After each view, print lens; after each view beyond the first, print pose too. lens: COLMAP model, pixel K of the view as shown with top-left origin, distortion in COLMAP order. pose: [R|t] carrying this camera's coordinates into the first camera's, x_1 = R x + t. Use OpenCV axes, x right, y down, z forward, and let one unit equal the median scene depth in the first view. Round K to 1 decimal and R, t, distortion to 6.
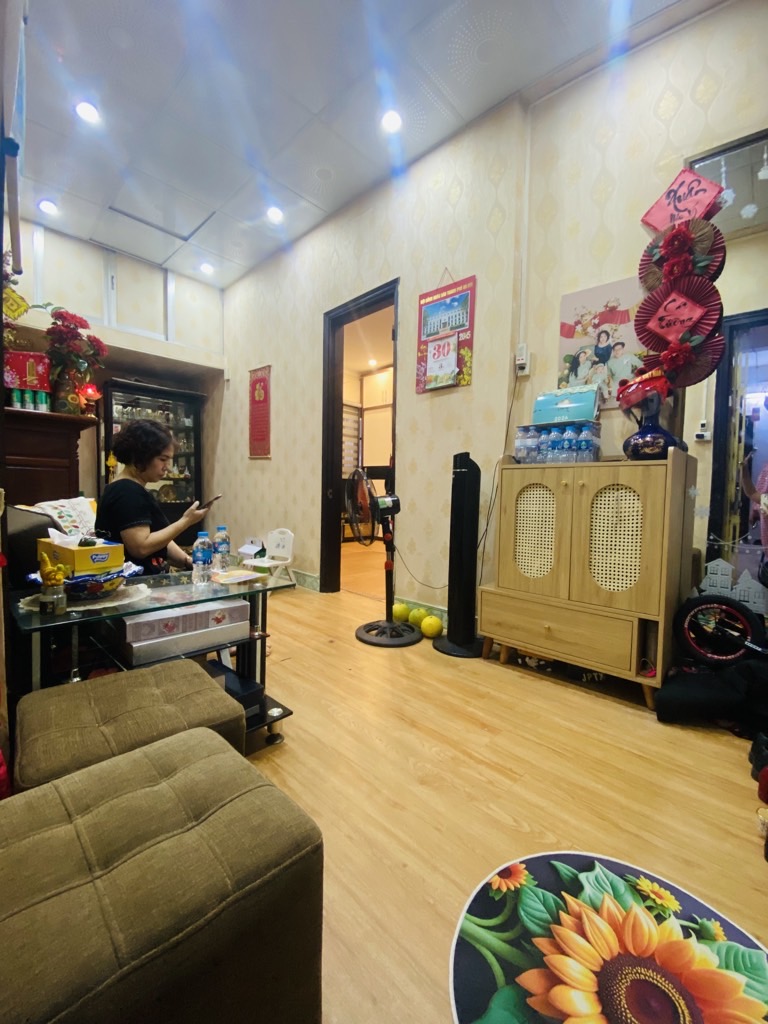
lens RADIAL K [[418.8, 0, 379.6], [0, 418.8, 515.9], [0, 0, 1]] dist [0.030437, -0.029489]
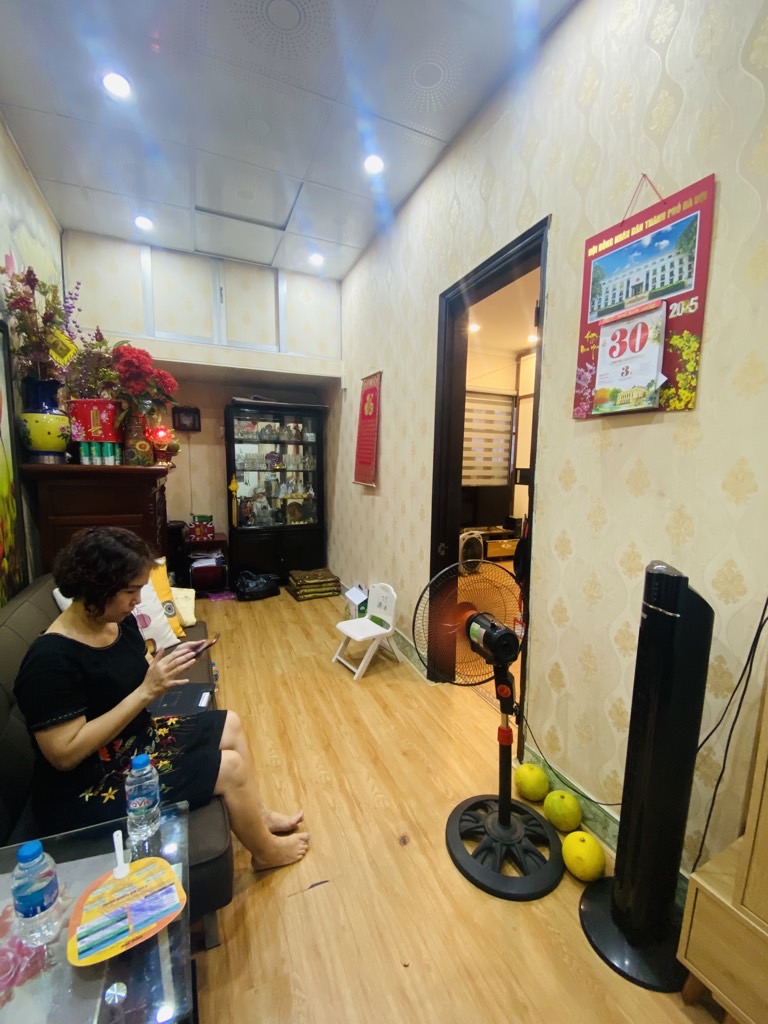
lens RADIAL K [[418.8, 0, 379.6], [0, 418.8, 515.9], [0, 0, 1]] dist [0.030437, -0.029489]
pose [[0.928033, 0.033227, -0.371012, 0.060447], [-0.012523, 0.998234, 0.058072, -0.195929], [0.372287, -0.049247, 0.926810, 0.377959]]
